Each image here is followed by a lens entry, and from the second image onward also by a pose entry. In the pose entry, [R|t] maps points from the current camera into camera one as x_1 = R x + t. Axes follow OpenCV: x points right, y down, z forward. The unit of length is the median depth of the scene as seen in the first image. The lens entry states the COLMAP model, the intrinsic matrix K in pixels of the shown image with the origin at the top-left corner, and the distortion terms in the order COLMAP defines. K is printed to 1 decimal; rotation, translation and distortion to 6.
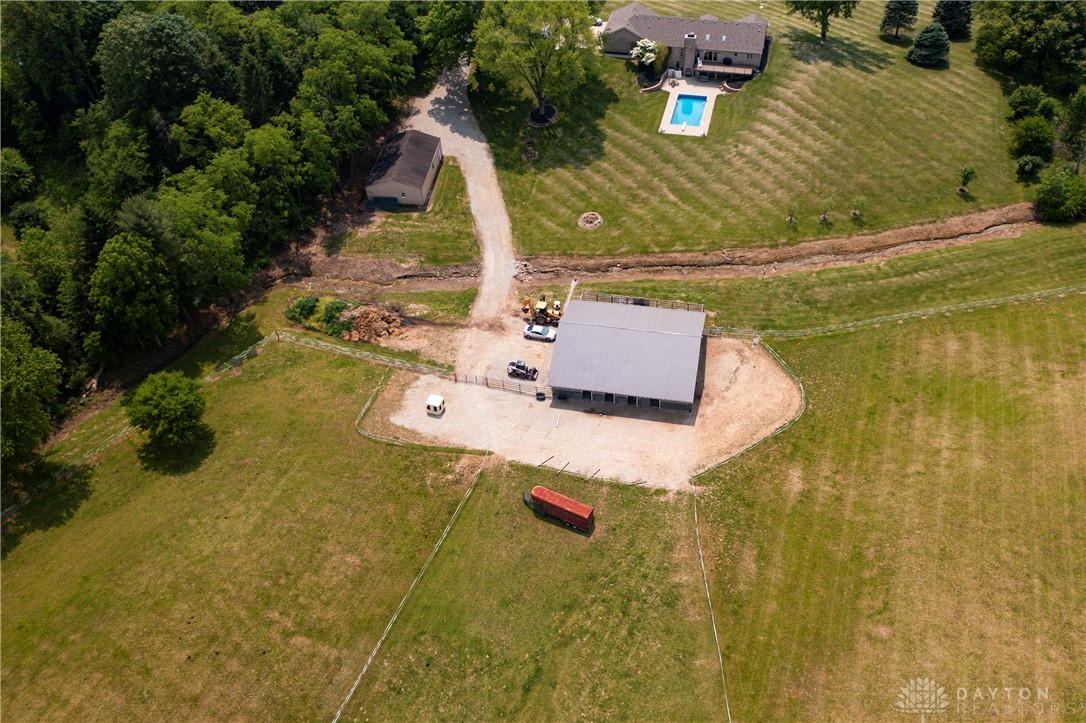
lens RADIAL K [[852.7, 0, 599.0], [0, 852.7, 369.3], [0, 0, 1]] dist [-0.006359, 0.008267]
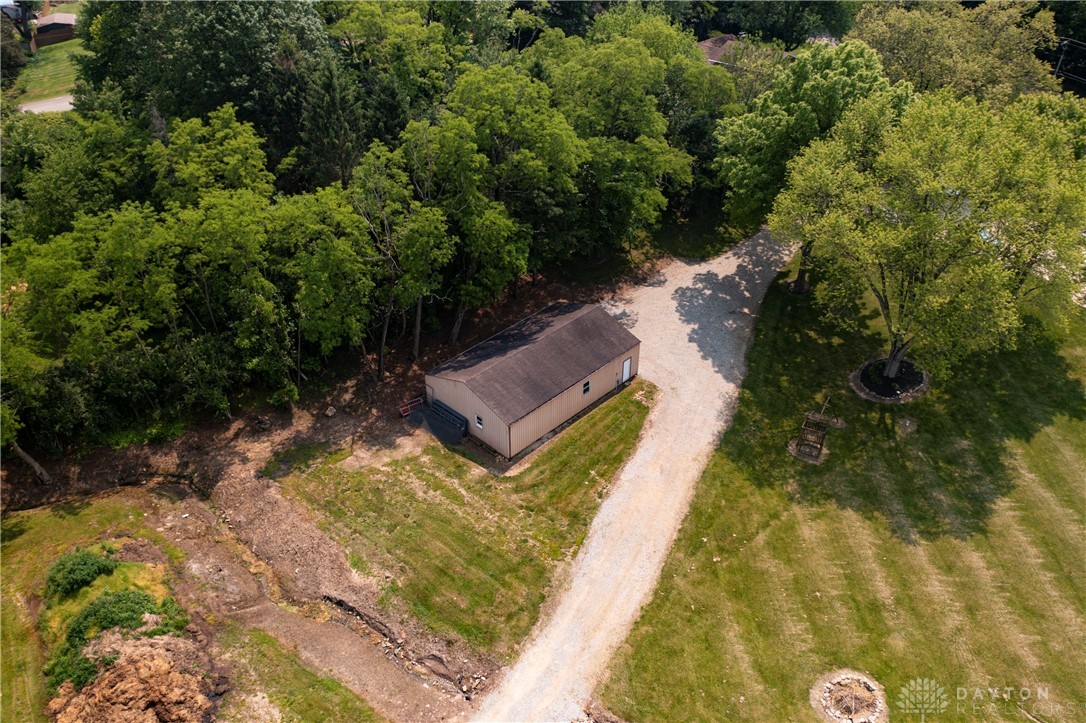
lens RADIAL K [[852.7, 0, 546.1], [0, 852.7, 358.9], [0, 0, 1]] dist [-0.006359, 0.008267]
pose [[0.785539, 0.366995, -0.498239, 0.013040], [-0.462767, 0.882930, -0.079260, -0.195063], [0.410822, 0.292830, 0.863409, 0.554744]]
